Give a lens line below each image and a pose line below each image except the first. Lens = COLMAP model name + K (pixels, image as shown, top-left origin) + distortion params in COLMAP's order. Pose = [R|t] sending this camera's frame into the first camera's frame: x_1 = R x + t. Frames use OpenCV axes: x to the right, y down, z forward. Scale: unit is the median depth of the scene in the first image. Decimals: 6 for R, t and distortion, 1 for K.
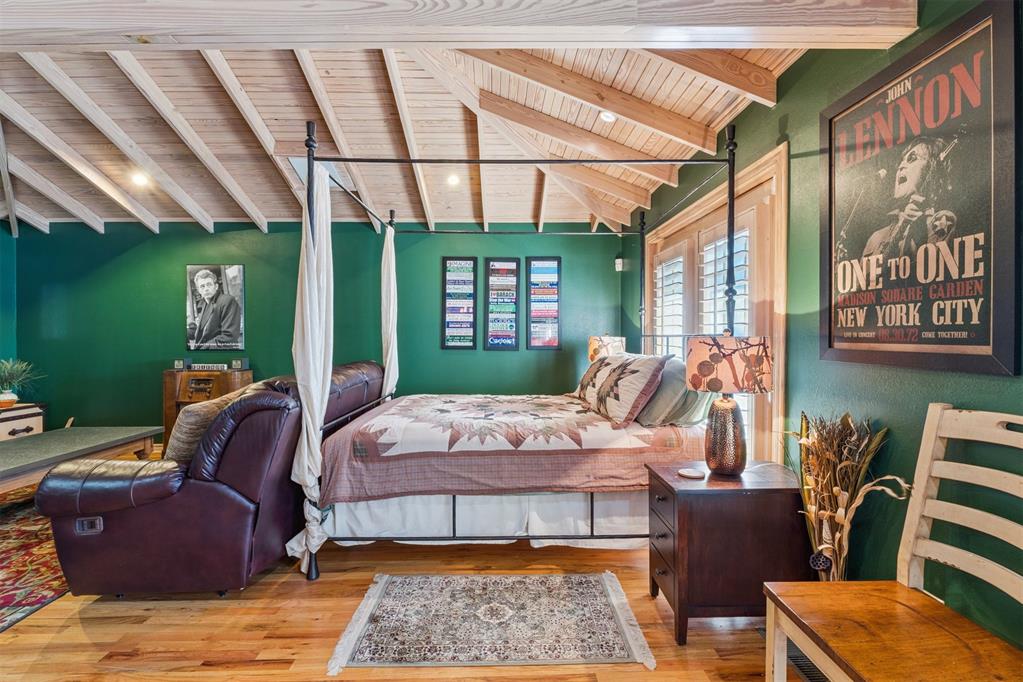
lens RADIAL K [[455.2, 0, 509.4], [0, 455.2, 339.4], [0, 0, 1]] dist [0.000231, -0.000133]
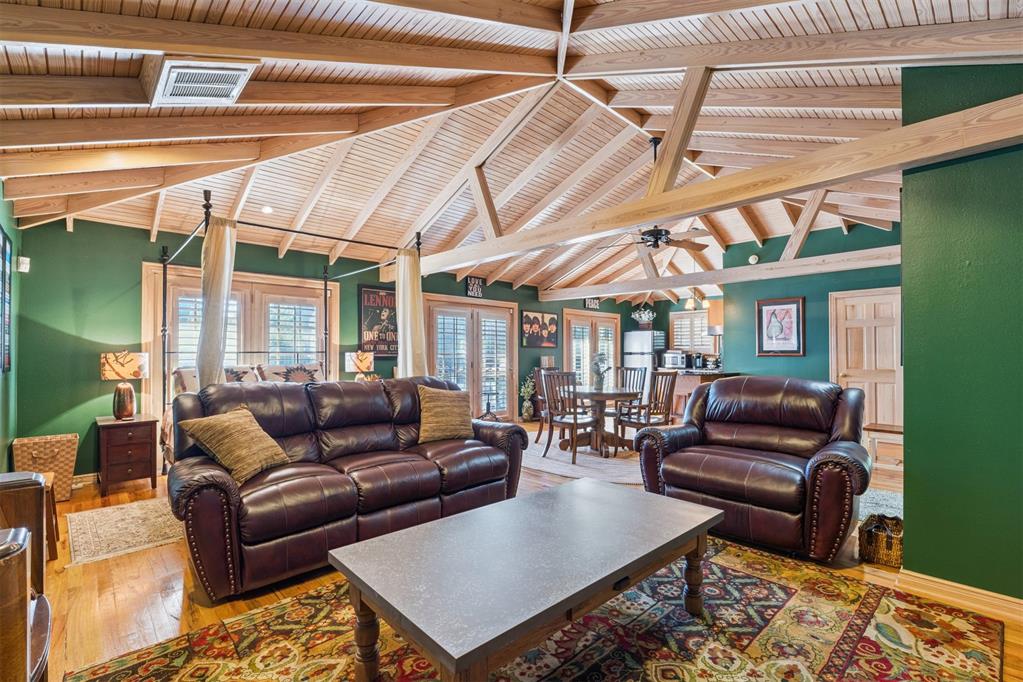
lens RADIAL K [[455.2, 0, 512.3], [0, 455.2, 345.5], [0, 0, 1]] dist [0.000231, -0.000133]
pose [[-0.667535, 0.007636, 0.744539, -2.740096], [0.004557, 0.999971, -0.006170, -0.034290], [-0.744564, -0.000726, -0.667550, 2.599597]]
